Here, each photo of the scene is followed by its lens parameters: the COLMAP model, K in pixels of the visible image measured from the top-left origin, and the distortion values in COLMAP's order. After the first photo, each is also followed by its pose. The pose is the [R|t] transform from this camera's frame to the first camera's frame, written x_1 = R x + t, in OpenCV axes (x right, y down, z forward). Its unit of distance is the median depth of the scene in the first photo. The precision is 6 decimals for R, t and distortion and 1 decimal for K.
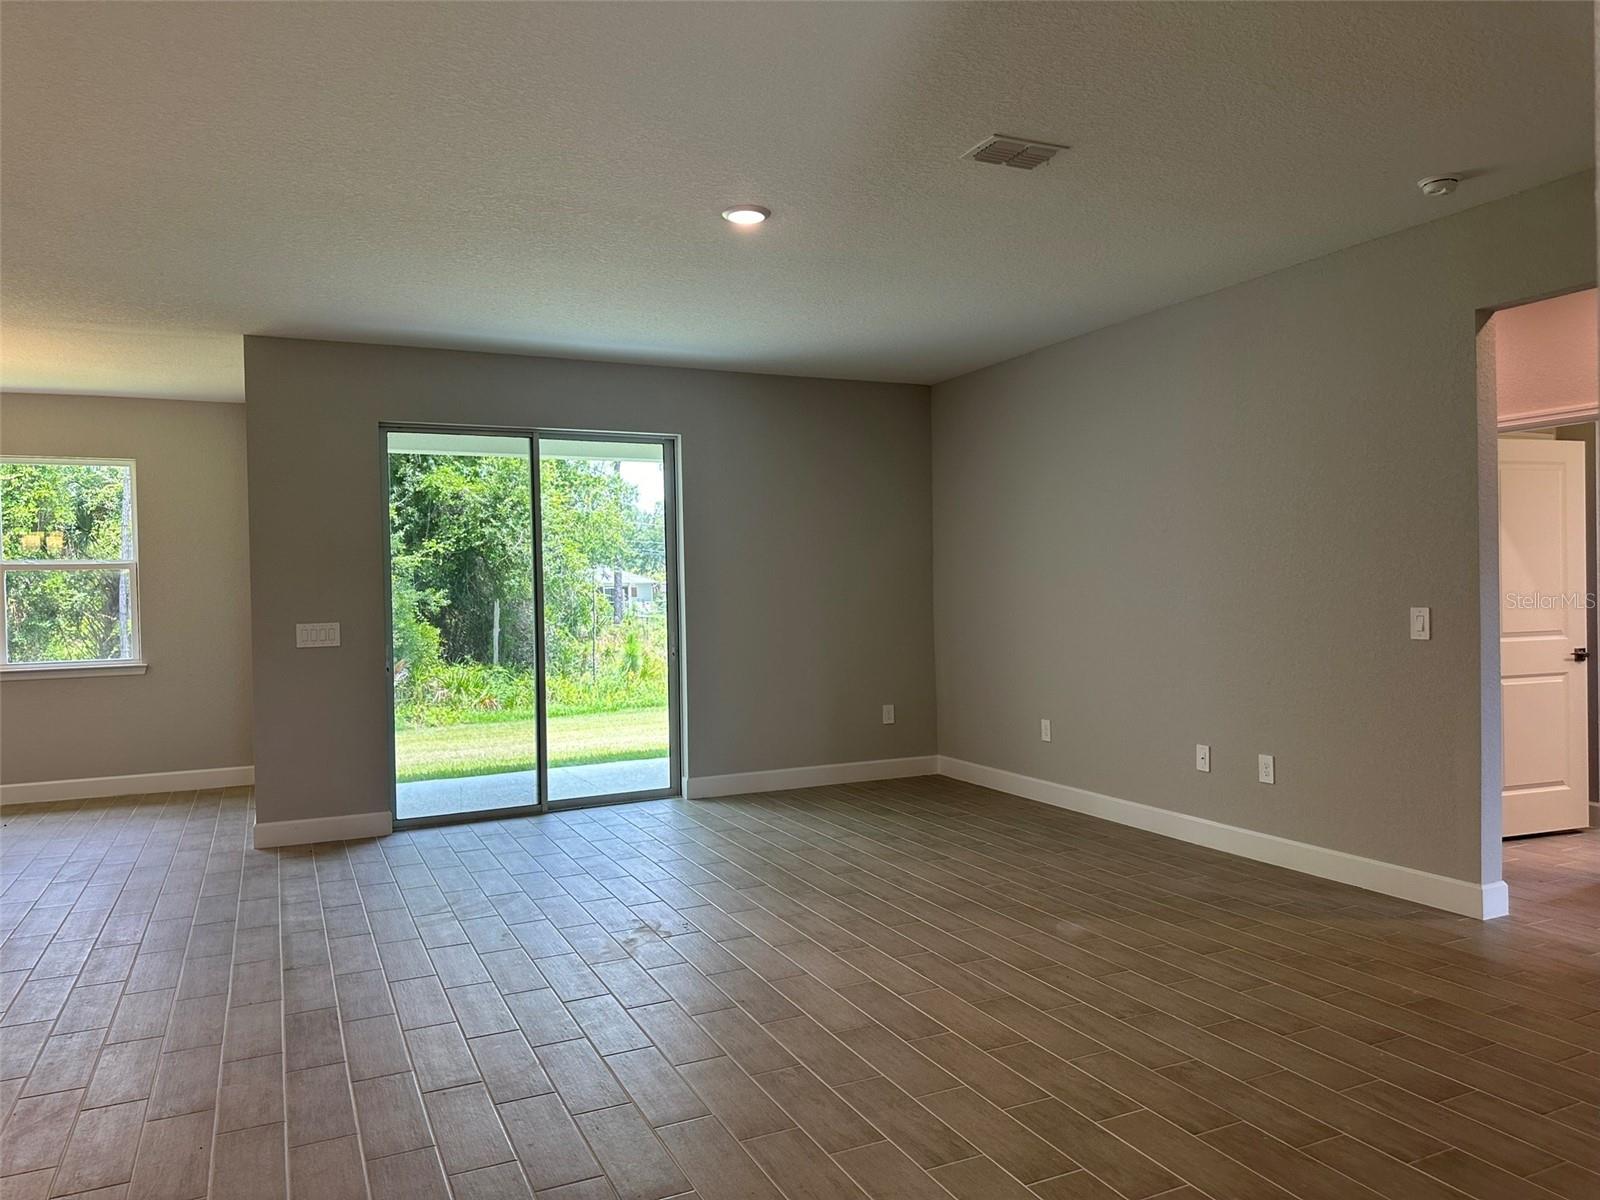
lens RADIAL K [[1110.6, 0, 810.9], [0, 1110.6, 597.8], [0, 0, 1]] dist [0.082834, -0.099119]
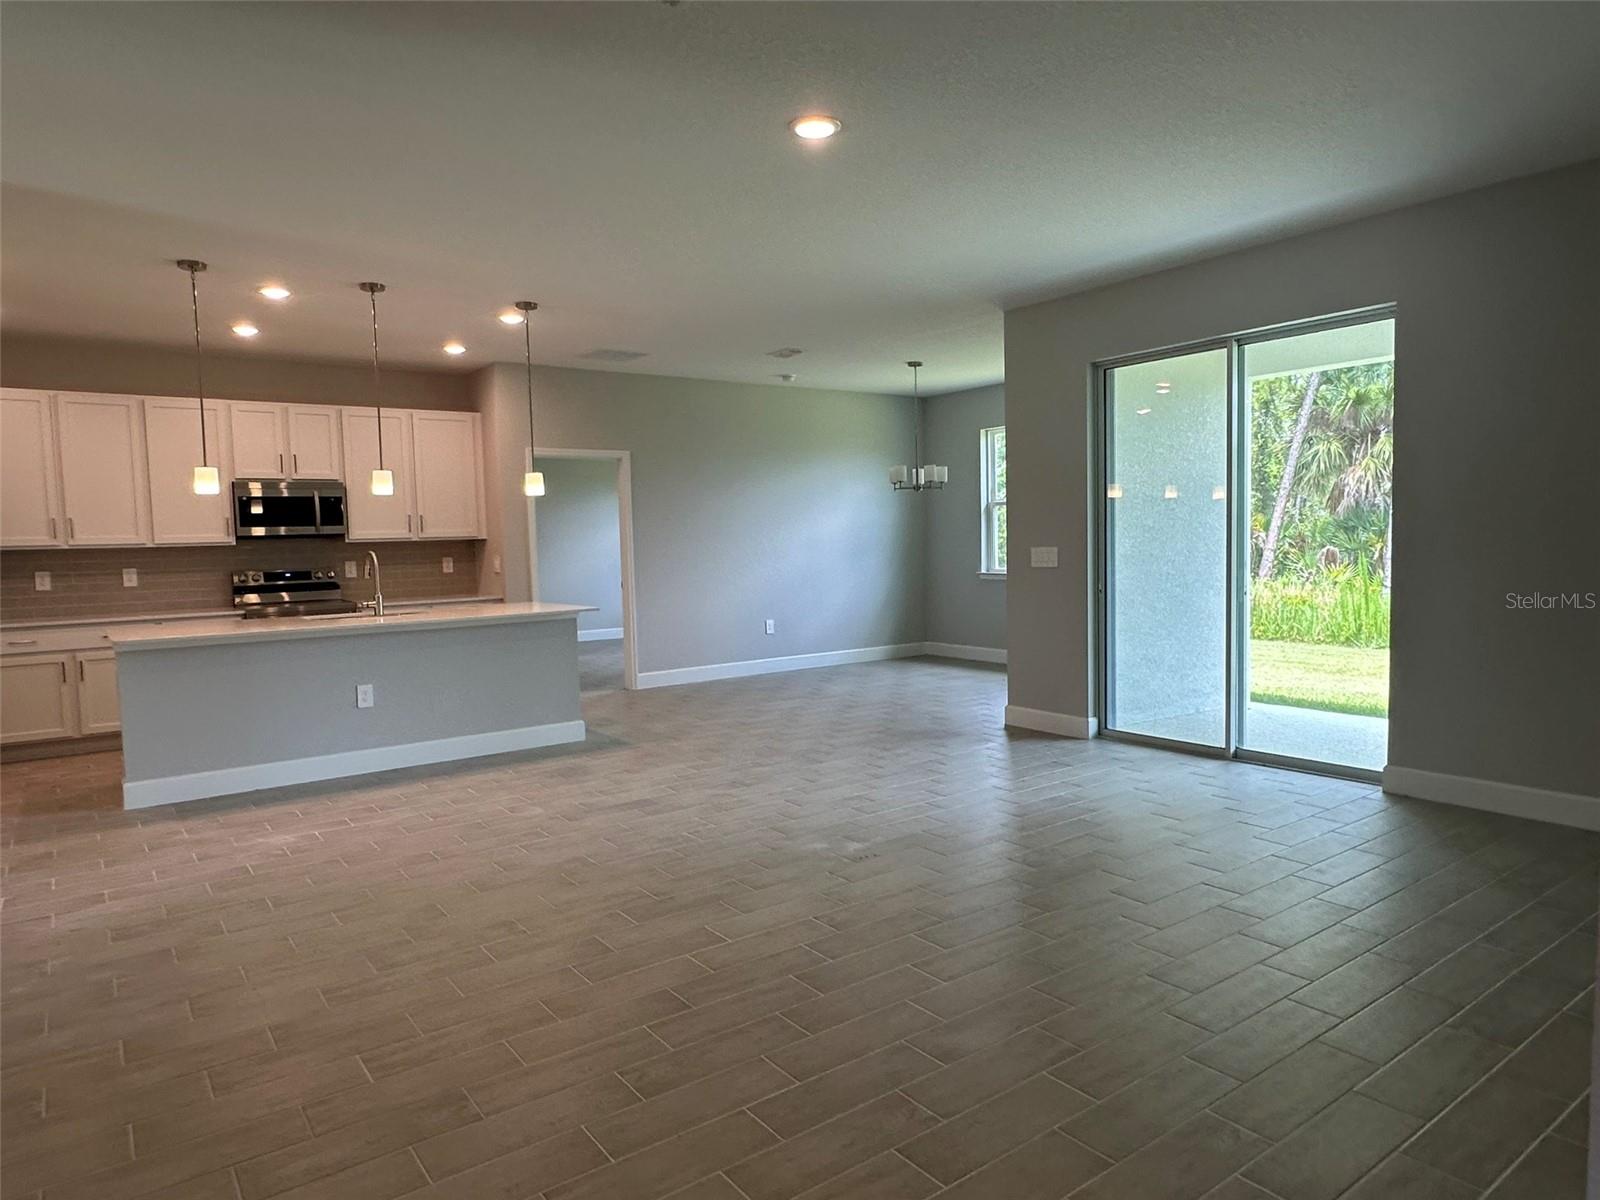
lens RADIAL K [[999.7, 0, 800.0], [0, 999.7, 600.0], [0, 0, 1]] dist [0.043629, -0.048936]
pose [[0.183903, 0.075801, -0.980017, 0.775391], [0.014742, 0.996697, 0.079858, -0.013401], [0.982834, -0.029134, 0.182178, 0.797279]]
